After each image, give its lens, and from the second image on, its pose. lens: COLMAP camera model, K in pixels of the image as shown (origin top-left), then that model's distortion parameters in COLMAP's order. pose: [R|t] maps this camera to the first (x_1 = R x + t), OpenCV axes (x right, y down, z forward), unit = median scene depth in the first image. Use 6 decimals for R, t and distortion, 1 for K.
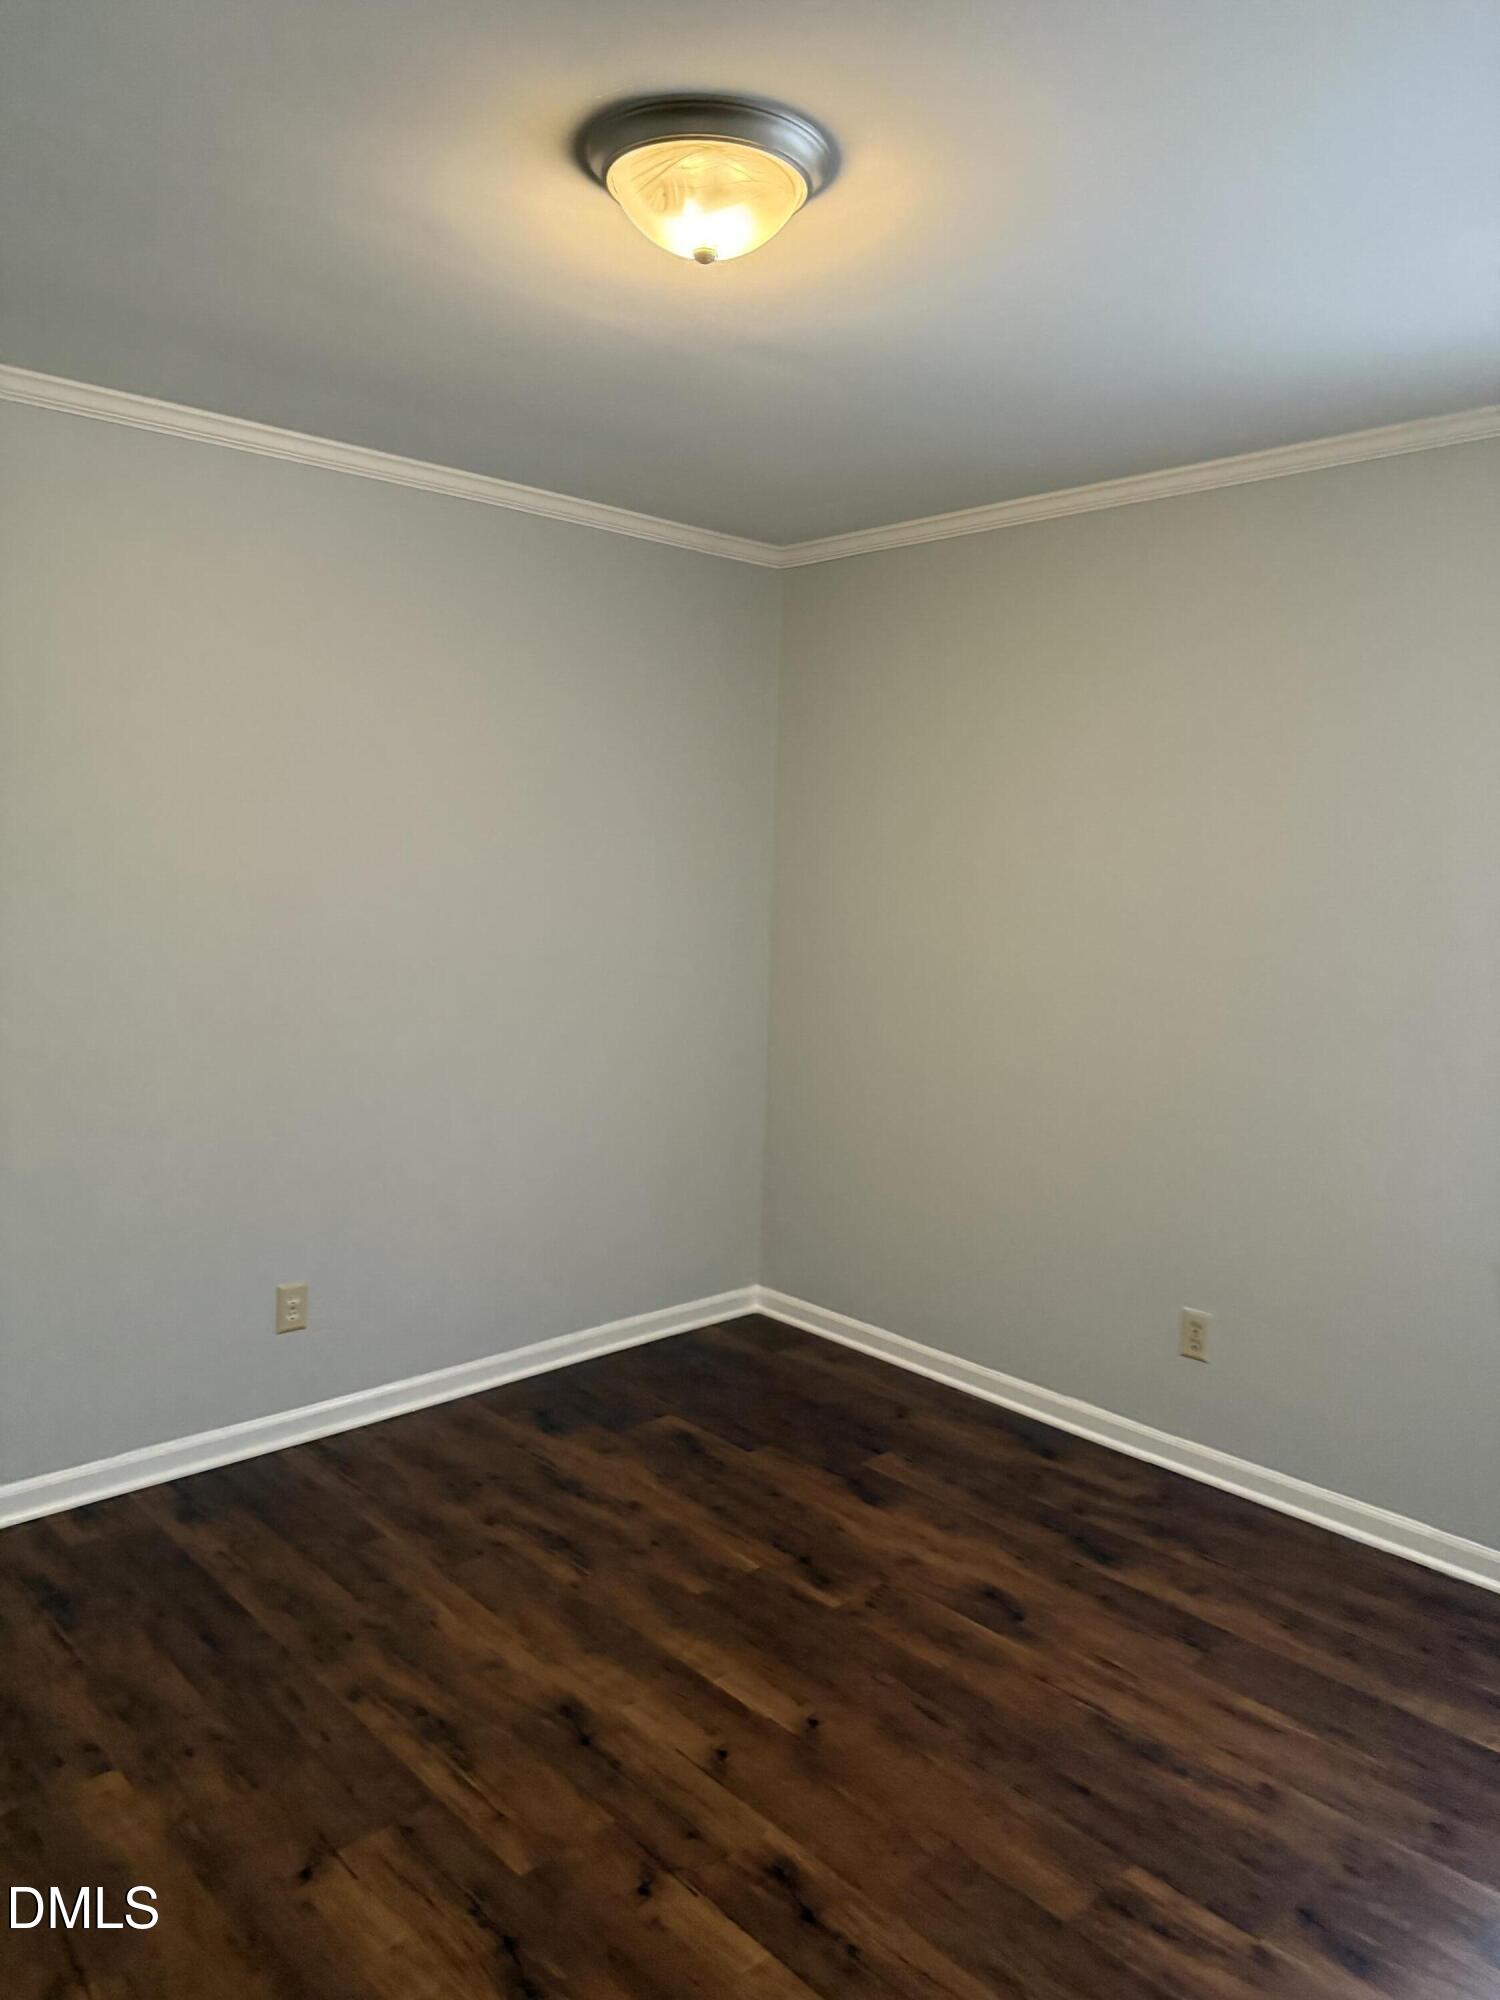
lens RADIAL K [[1424.1, 0, 749.8], [0, 1424.1, 999.1], [0, 0, 1]] dist [0.070344, -0.058547]
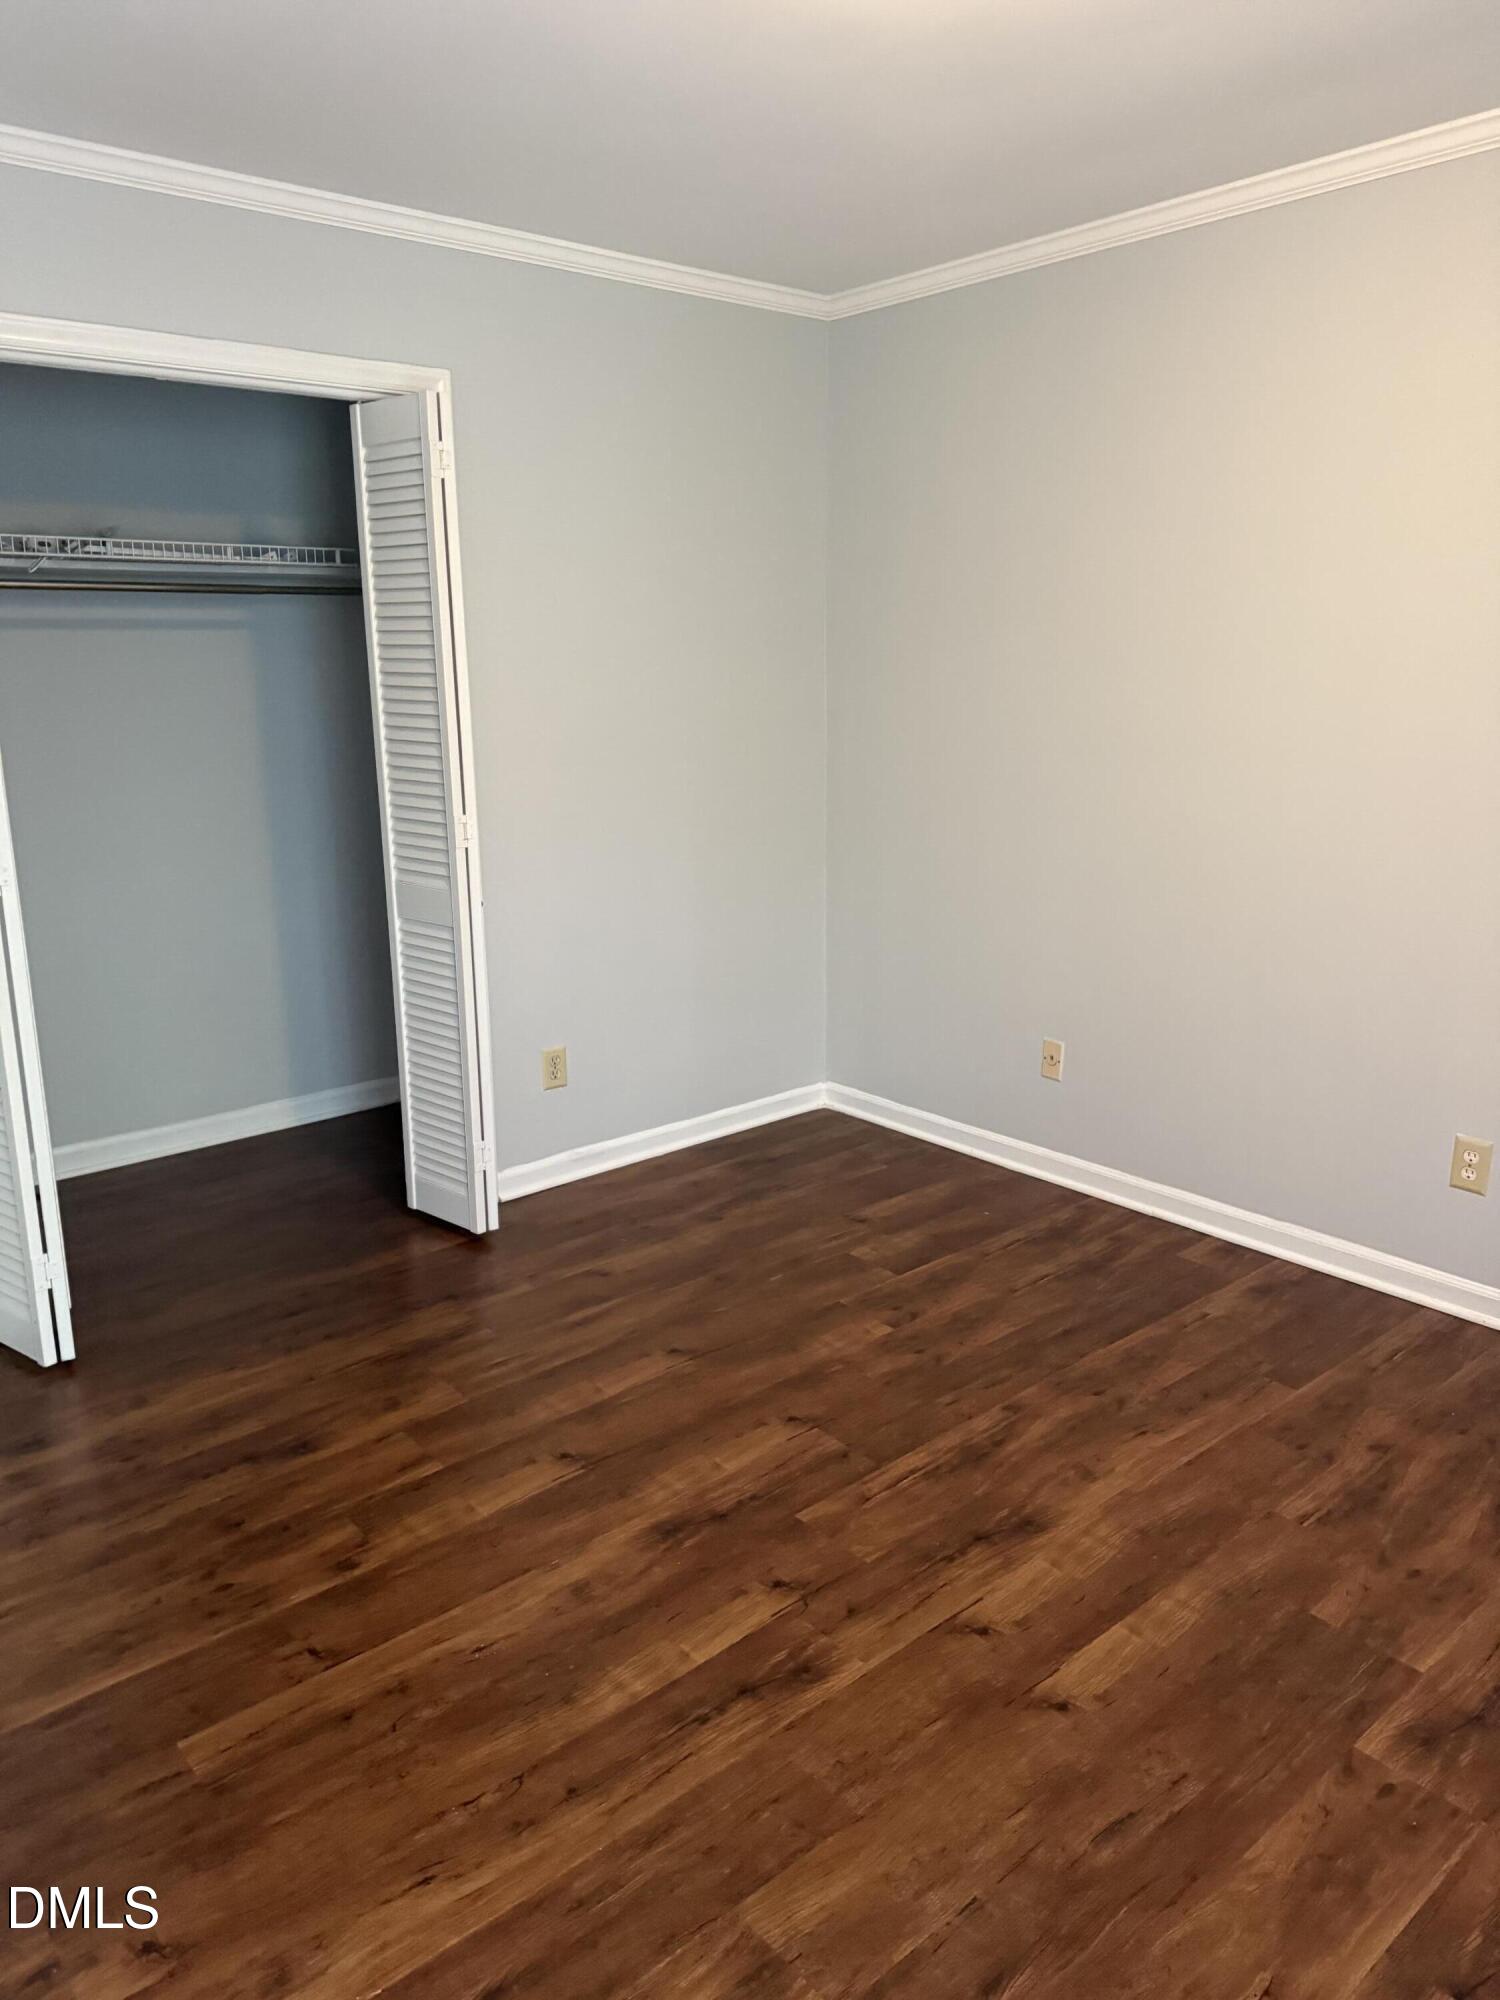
lens RADIAL K [[1424.1, 0, 755.0], [0, 1424.1, 997.0], [0, 0, 1]] dist [0.070344, -0.058547]
pose [[-0.040278, 0.200839, -0.978796, 0.725583], [-0.097346, 0.974142, 0.203890, -0.029769], [0.994435, 0.103494, -0.019685, 0.770359]]
